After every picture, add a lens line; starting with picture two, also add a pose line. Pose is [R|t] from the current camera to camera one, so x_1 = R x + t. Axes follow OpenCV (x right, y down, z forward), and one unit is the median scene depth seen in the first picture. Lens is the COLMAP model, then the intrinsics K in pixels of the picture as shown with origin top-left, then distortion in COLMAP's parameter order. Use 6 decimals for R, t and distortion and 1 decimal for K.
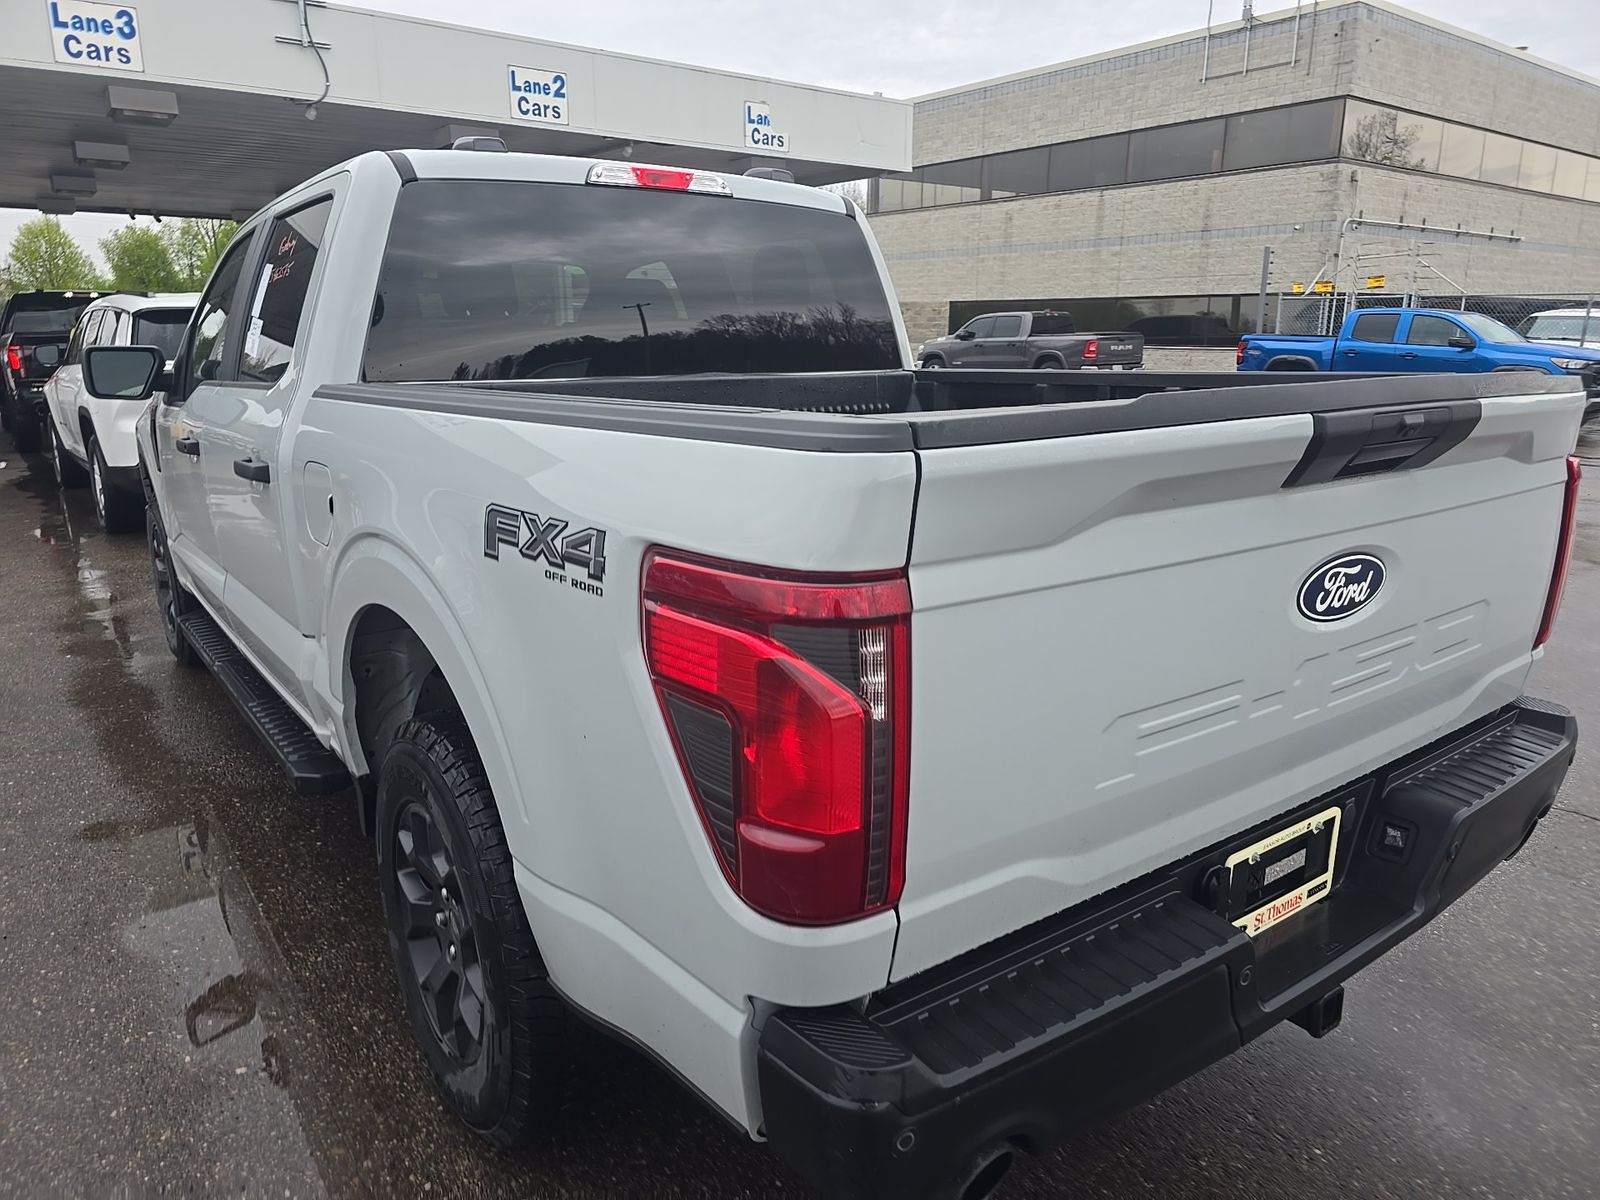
lens RADIAL K [[1159.6, 0, 805.5], [0, 1159.6, 597.3], [0, 0, 1]] dist [0.067483, -0.070138]
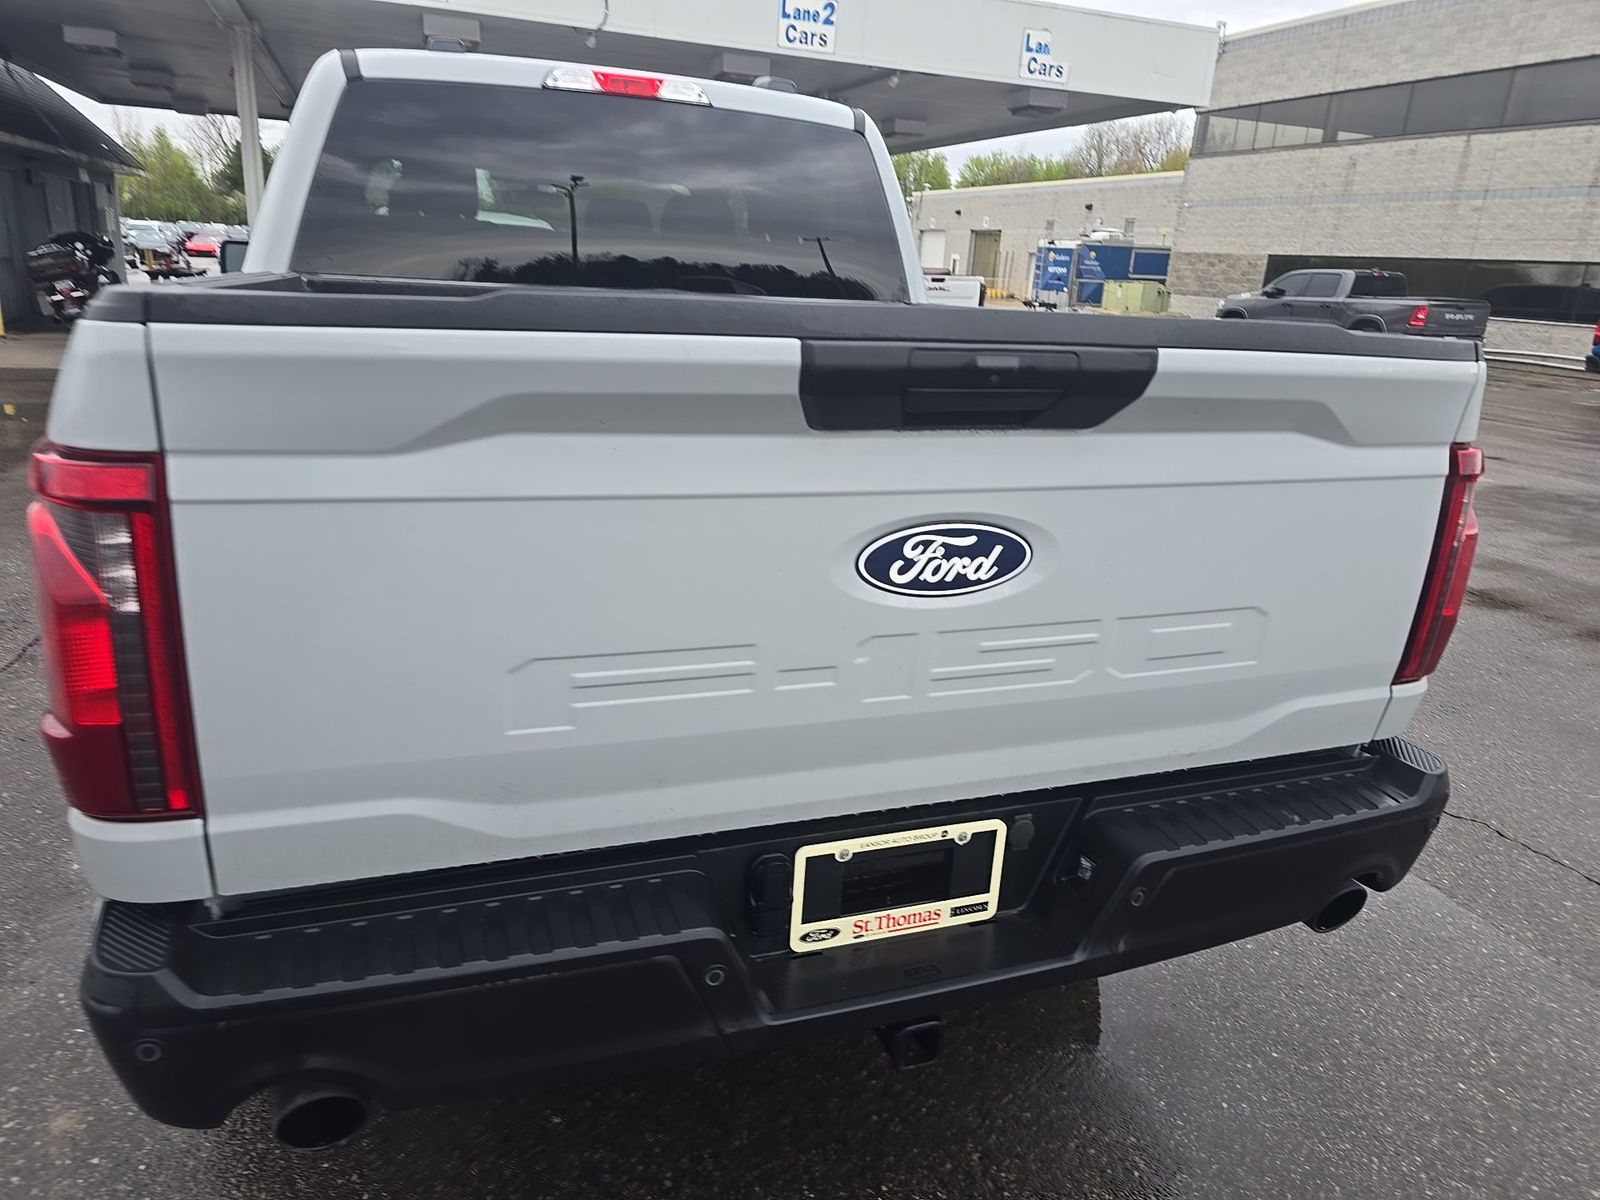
lens RADIAL K [[1159.6, 0, 805.5], [0, 1159.6, 597.3], [0, 0, 1]] dist [0.067483, -0.070138]
pose [[0.954964, 0.128980, -0.267221, 0.099163], [-0.117147, 0.991311, 0.059830, -0.003343], [0.272616, -0.025832, 0.961776, 0.027310]]
